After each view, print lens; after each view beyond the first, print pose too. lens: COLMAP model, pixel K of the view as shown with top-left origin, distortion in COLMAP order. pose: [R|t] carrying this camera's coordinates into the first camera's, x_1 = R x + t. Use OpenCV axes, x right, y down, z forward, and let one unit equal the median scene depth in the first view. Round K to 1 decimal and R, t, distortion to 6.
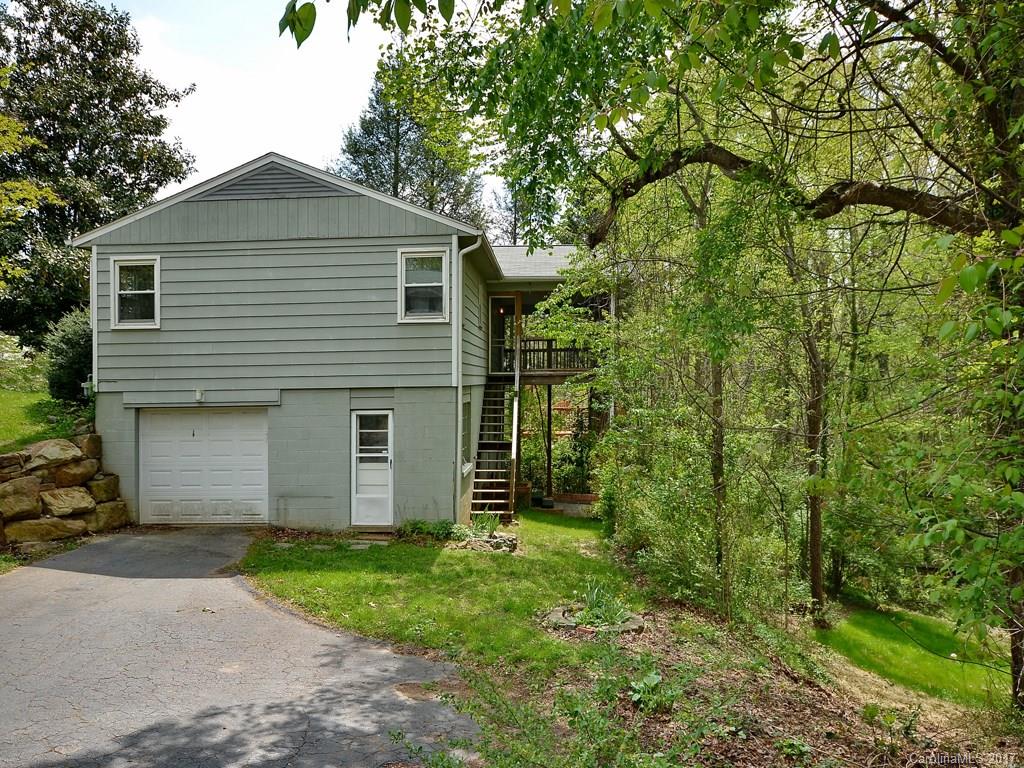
lens RADIAL K [[804.3, 0, 511.2], [0, 804.3, 383.0], [0, 0, 1]] dist [-0.000759, -0.000020]
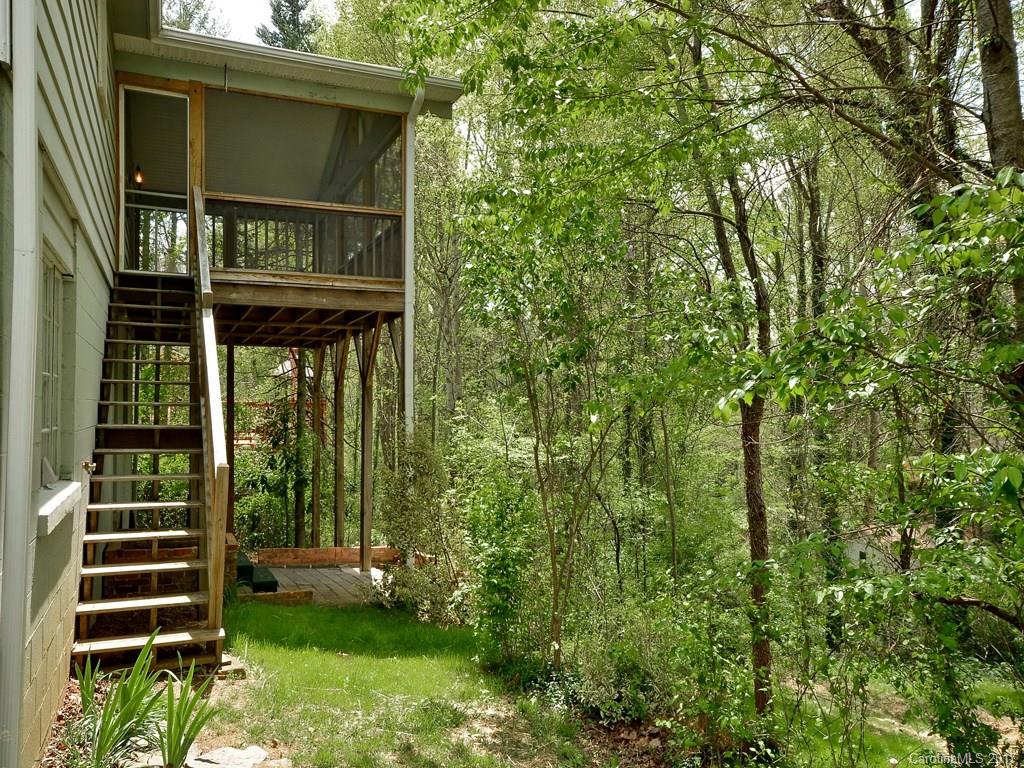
lens RADIAL K [[883.1, 0, 513.7], [0, 883.1, 387.5], [0, 0, 1]] dist [0.017842, 0.009761]
pose [[0.909820, 0.010037, 0.414881, -0.036132], [-0.000386, 0.999728, -0.023338, 0.067128], [-0.415002, 0.021073, 0.909576, 0.588609]]
